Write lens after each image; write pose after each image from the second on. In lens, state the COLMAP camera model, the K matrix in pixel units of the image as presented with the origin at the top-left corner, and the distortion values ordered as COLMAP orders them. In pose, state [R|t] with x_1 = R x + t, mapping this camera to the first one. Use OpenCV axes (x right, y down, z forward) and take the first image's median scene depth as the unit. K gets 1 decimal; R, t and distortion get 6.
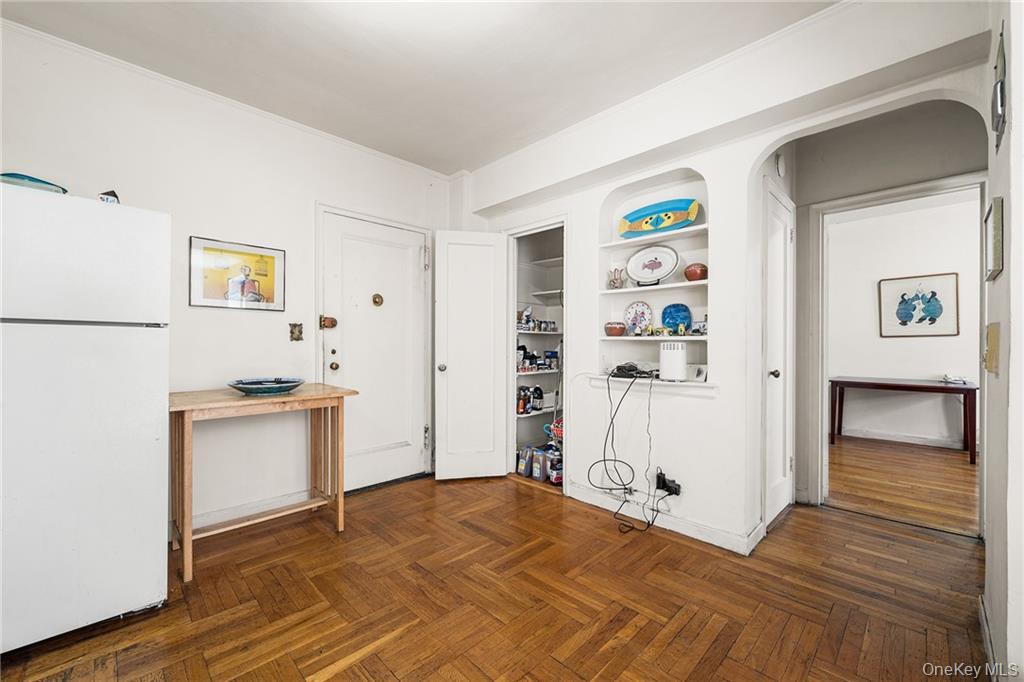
lens RADIAL K [[413.0, 0, 505.1], [0, 413.0, 346.1], [0, 0, 1]] dist [-0.004155, 0.000401]
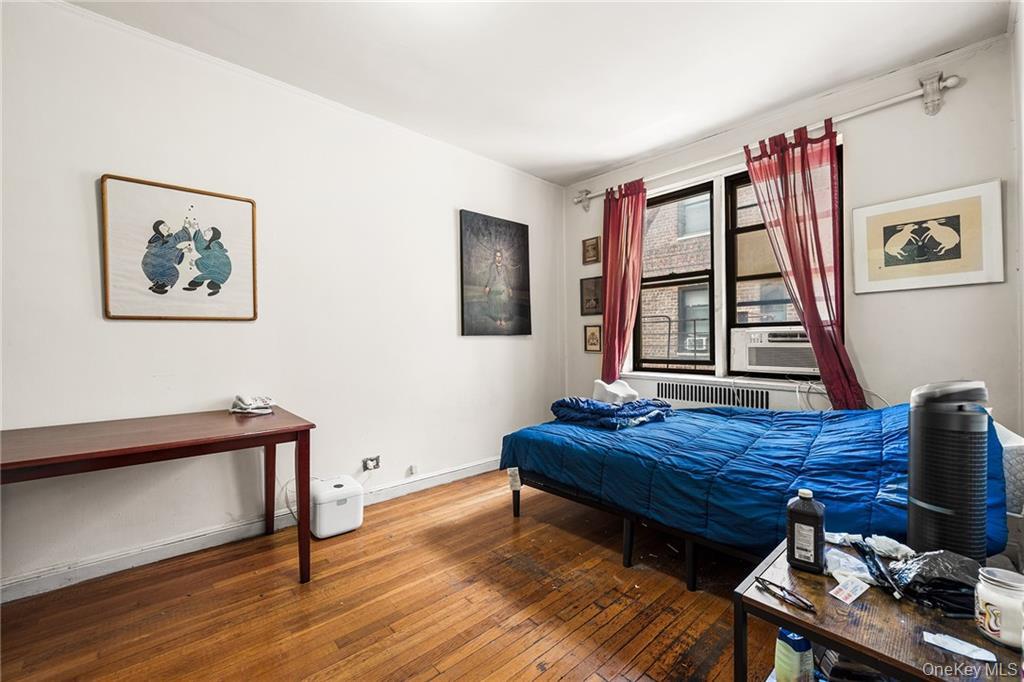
lens RADIAL K [[413.0, 0, 501.4], [0, 413.0, 338.7], [0, 0, 1]] dist [-0.004155, 0.000401]
pose [[0.049627, -0.000484, 0.998768, 0.562543], [0.007833, 0.999969, 0.000095, 0.000117], [-0.998737, 0.007819, 0.049629, 0.629566]]
